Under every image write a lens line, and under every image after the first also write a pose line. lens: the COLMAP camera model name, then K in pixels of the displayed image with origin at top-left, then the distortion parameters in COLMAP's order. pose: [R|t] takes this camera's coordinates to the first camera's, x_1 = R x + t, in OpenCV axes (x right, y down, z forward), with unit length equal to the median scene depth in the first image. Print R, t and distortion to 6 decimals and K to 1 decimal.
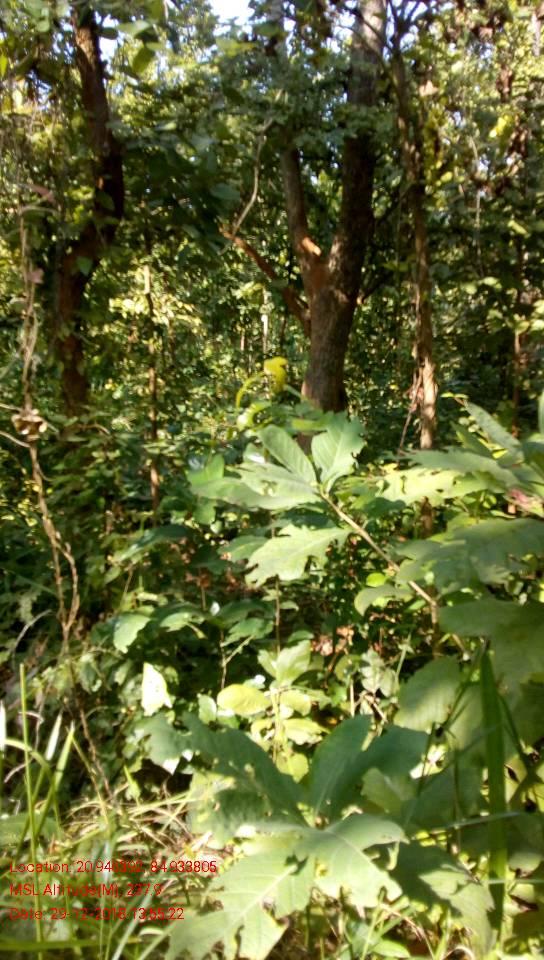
lens RADIAL K [[843.8, 0, 275.1], [0, 843.8, 493.5], [0, 0, 1]] dist [0.031766, -0.116055]
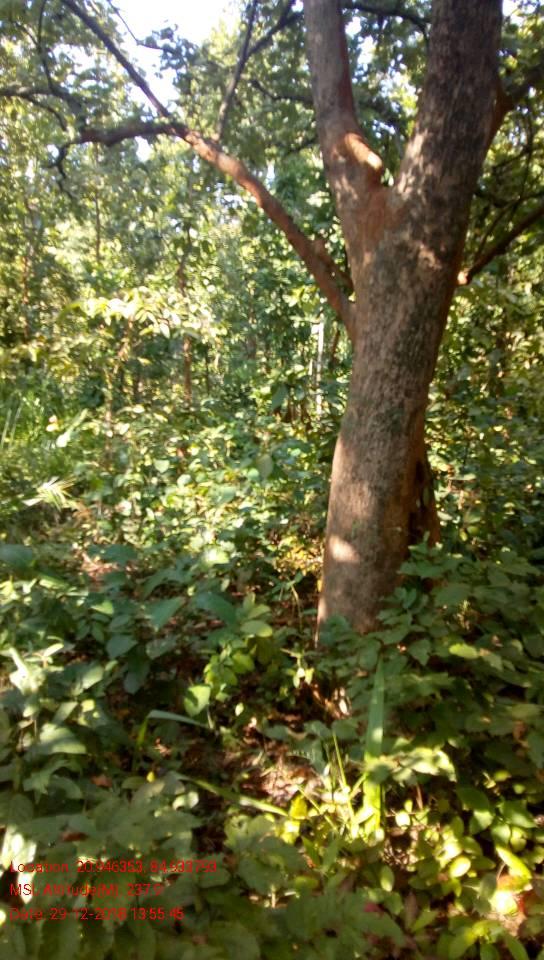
lens RADIAL K [[843.8, 0, 275.1], [0, 843.8, 493.5], [0, 0, 1]] dist [0.031766, -0.116055]
pose [[0.994672, 0.028454, -0.099082, 0.027998], [-0.031301, 0.999137, -0.027299, -0.054959], [0.098219, 0.030255, 0.994705, 0.326069]]
